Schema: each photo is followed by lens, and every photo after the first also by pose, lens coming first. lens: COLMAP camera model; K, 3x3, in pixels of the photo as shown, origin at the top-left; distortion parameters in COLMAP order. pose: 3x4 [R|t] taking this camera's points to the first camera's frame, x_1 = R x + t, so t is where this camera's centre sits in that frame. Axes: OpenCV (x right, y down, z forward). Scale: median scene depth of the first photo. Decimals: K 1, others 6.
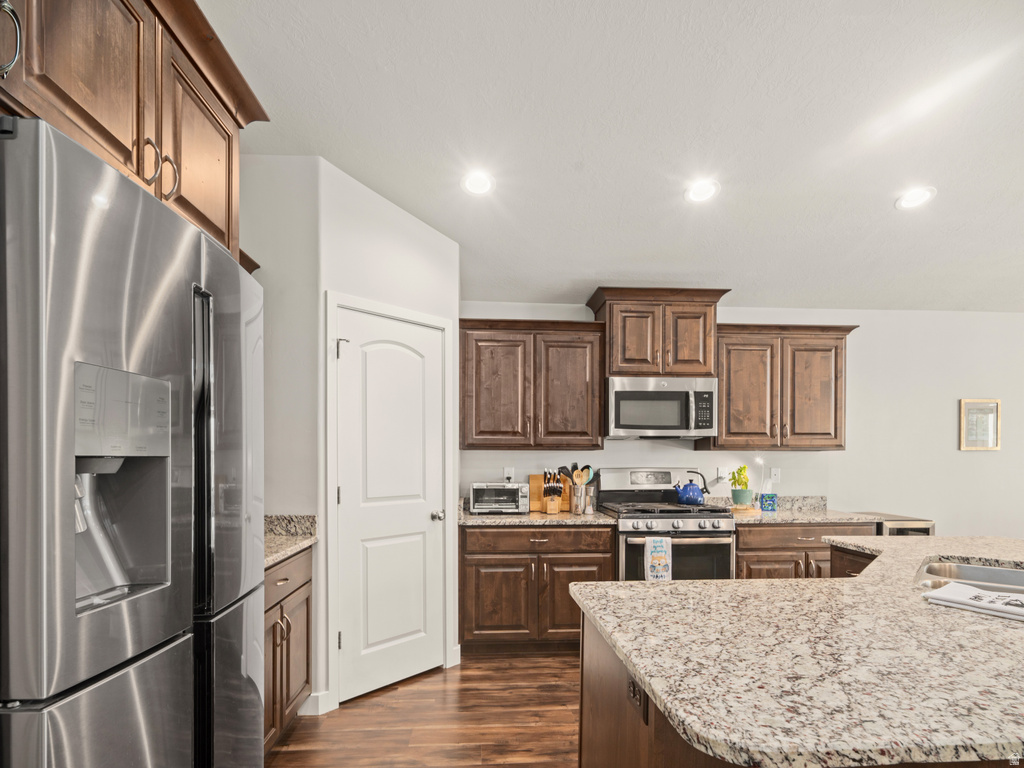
lens RADIAL K [[578.2, 0, 510.2], [0, 578.2, 467.1], [0, 0, 1]] dist [0.008377, 0.004308]
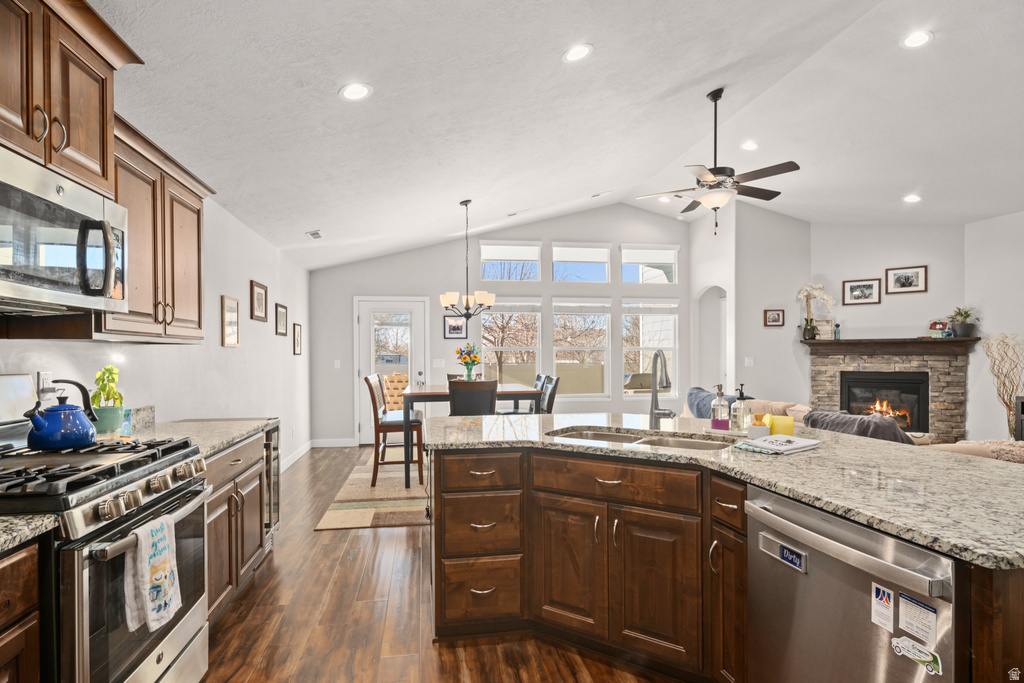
lens RADIAL K [[512.6, 0, 506.1], [0, 512.6, 360.0], [0, 0, 1]] dist [0.019299, -0.001209]
pose [[-0.086796, -0.011106, 0.996164, -0.170492], [0.016085, 0.999792, 0.012548, -0.009747], [-0.996096, 0.017112, -0.086600, 0.684730]]
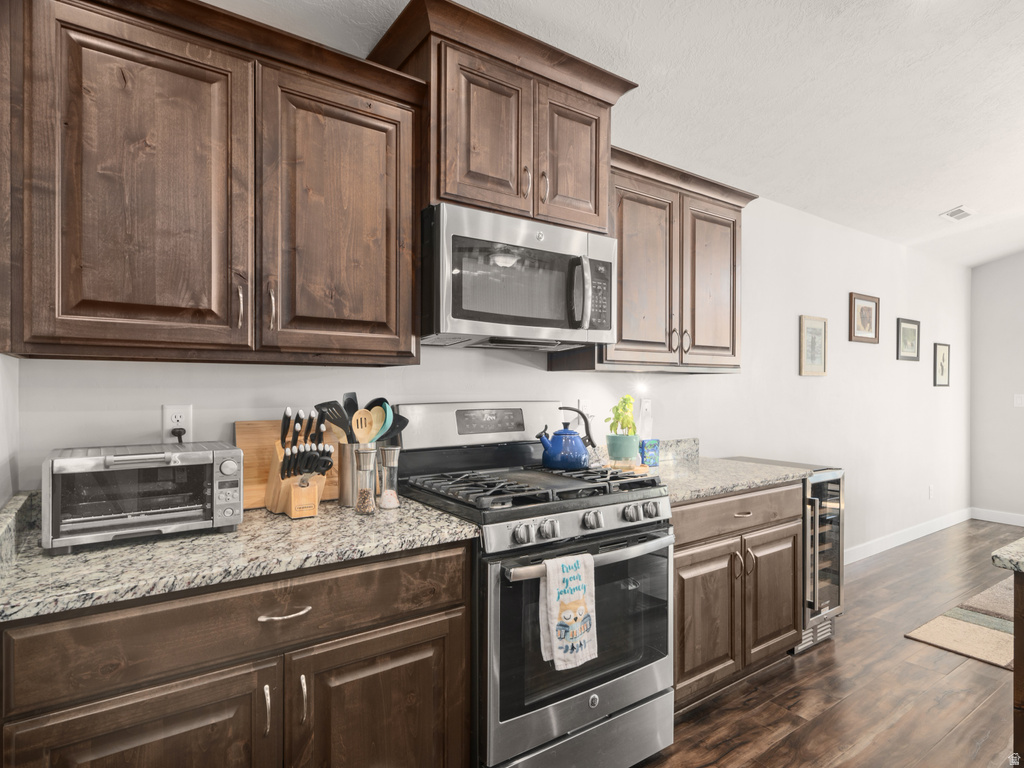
lens RADIAL K [[578.2, 0, 521.2], [0, 578.2, 388.5], [0, 0, 1]] dist [0.008377, 0.004308]
pose [[0.849151, -0.000709, 0.528149, -0.013796], [0.005067, 0.999964, -0.006803, -0.007299], [-0.528126, 0.008453, 0.849124, 0.578818]]
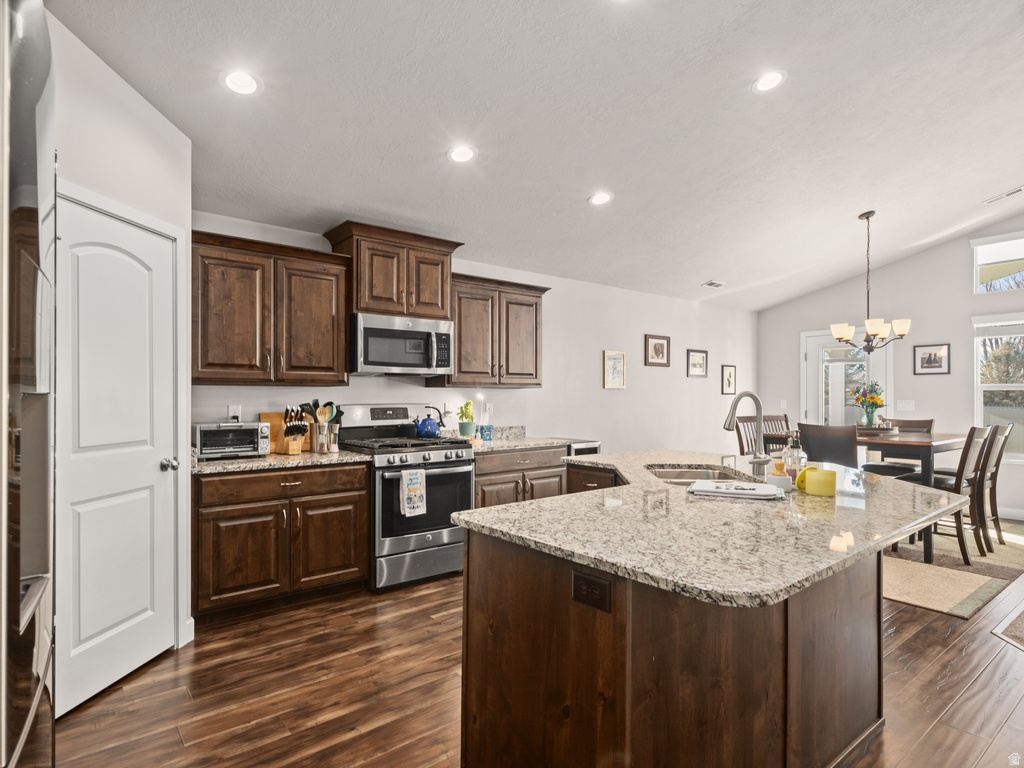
lens RADIAL K [[578.2, 0, 531.8], [0, 578.2, 395.4], [0, 0, 1]] dist [0.008377, 0.004308]
pose [[0.808050, -0.002012, 0.589110, -0.170959], [0.008037, 0.999939, -0.007608, -0.003940], [-0.589059, 0.010883, 0.808017, 0.023293]]
